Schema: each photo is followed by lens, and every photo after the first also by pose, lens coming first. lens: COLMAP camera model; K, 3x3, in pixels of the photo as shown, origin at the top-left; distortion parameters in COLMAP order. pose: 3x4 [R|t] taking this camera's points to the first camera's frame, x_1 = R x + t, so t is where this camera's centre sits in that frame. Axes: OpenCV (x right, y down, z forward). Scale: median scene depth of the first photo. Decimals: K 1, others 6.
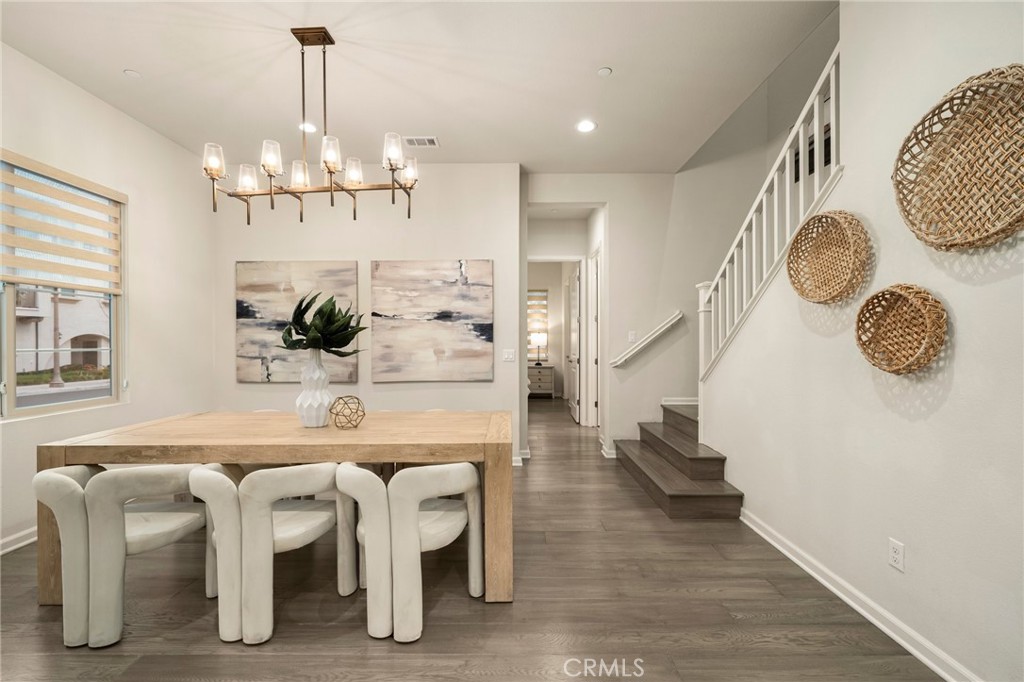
lens RADIAL K [[455.9, 0, 506.2], [0, 455.9, 338.2], [0, 0, 1]] dist [-0.000384, -0.000947]
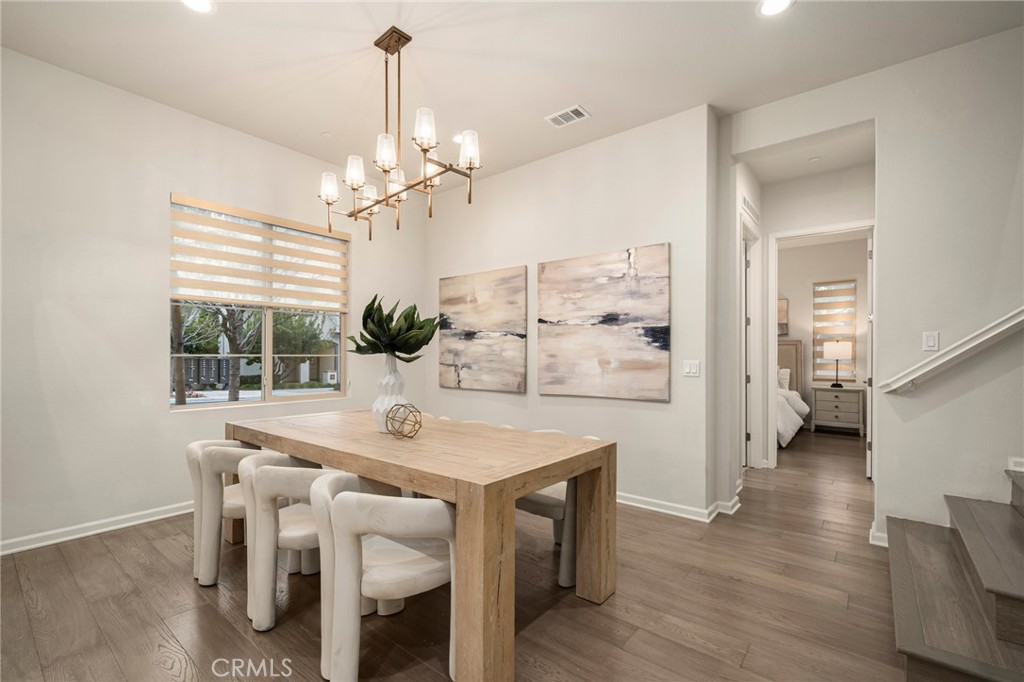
lens RADIAL K [[455.9, 0, 503.7], [0, 455.9, 350.6], [0, 0, 1]] dist [-0.000384, -0.000947]
pose [[0.768495, -0.001694, -0.639854, 0.245878], [-0.001482, 0.999989, -0.004428, 0.012413], [0.639855, 0.004351, 0.768484, 0.240595]]
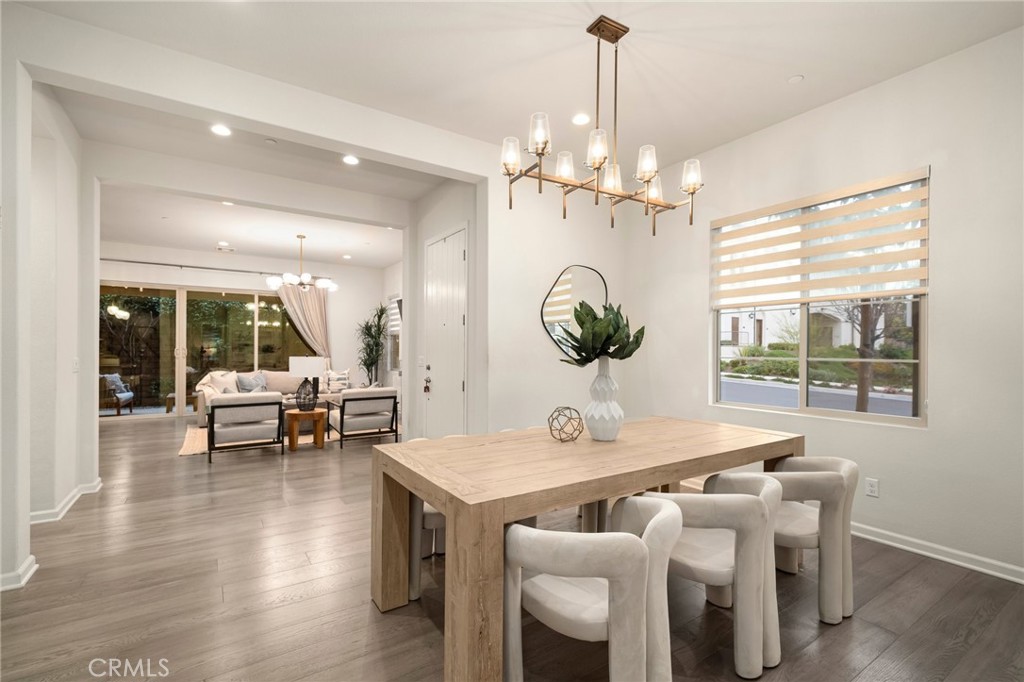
lens RADIAL K [[455.9, 0, 508.9], [0, 455.9, 347.0], [0, 0, 1]] dist [-0.000384, -0.000947]
pose [[-0.840270, -0.008844, -0.542095, 0.159566], [-0.005128, 0.999952, -0.008366, 0.006691], [0.542143, -0.004250, -0.840275, 1.024677]]
